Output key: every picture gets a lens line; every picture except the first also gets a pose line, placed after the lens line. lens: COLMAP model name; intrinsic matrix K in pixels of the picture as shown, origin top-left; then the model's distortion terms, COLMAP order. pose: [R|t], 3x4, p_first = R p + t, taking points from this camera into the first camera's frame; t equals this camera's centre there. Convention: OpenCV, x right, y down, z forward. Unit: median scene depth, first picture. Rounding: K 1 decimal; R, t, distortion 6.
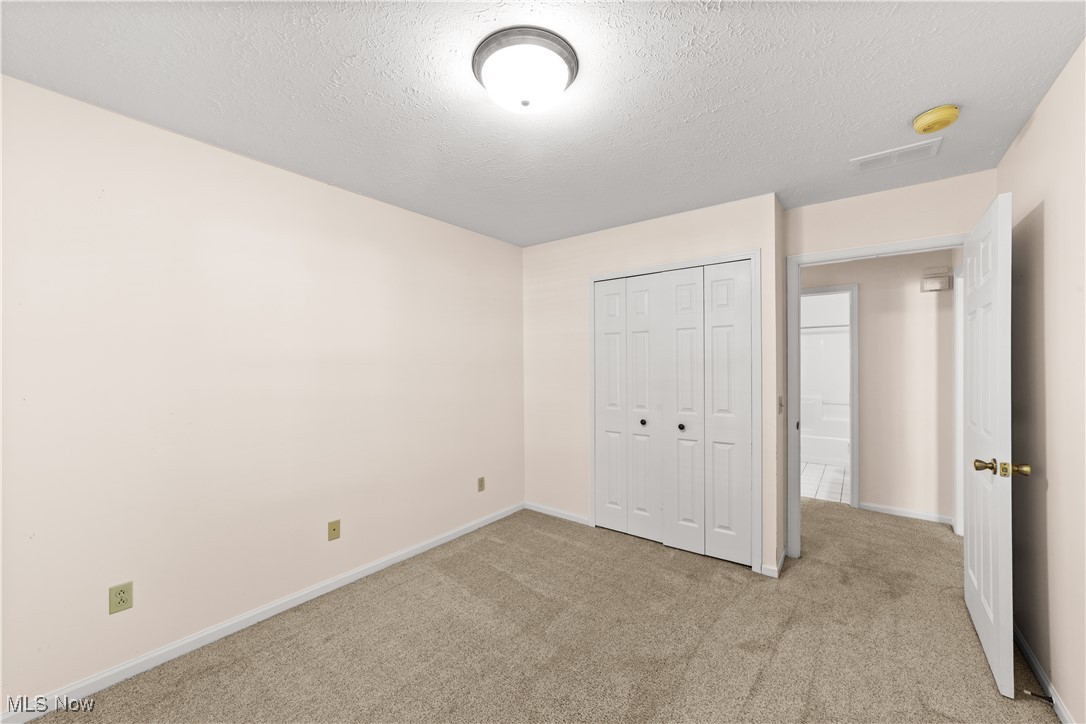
lens RADIAL K [[427.4, 0, 544.4], [0, 427.4, 373.7], [0, 0, 1]] dist [-0.000374, 0.009355]
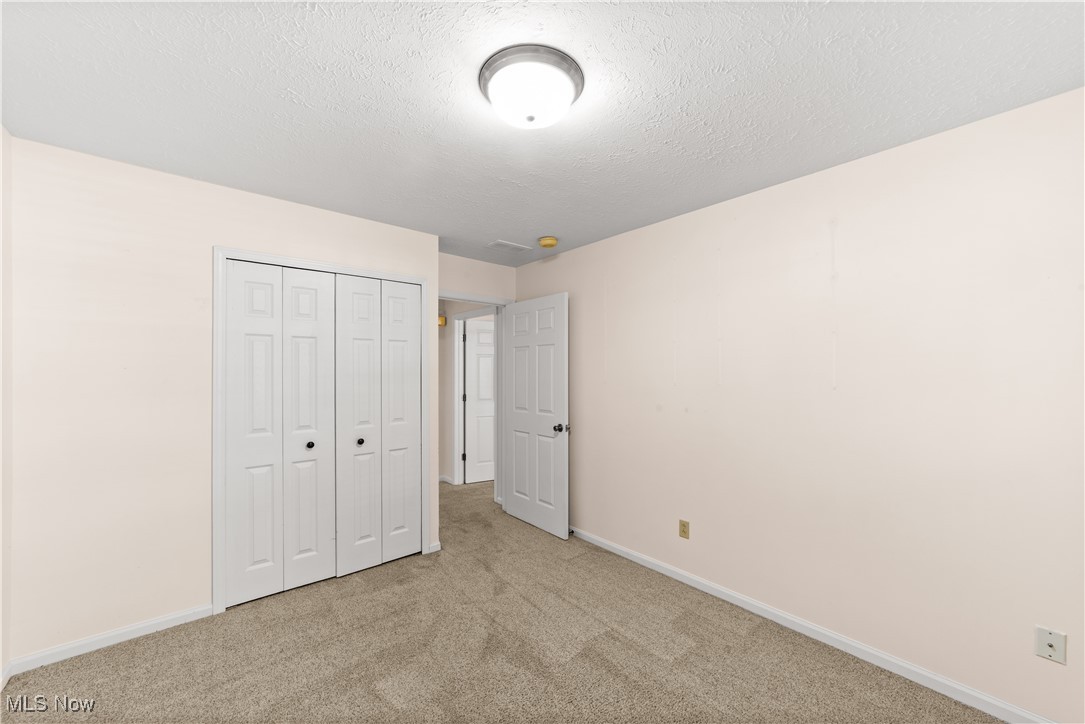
lens RADIAL K [[423.1, 0, 543.4], [0, 423.1, 379.2], [0, 0, 1]] dist [-0.016423, 0.009159]
pose [[0.206300, -0.007198, 0.978462, -0.539844], [0.024288, 0.999703, 0.002234, -0.007341], [-0.978187, 0.023304, 0.206414, 0.422509]]
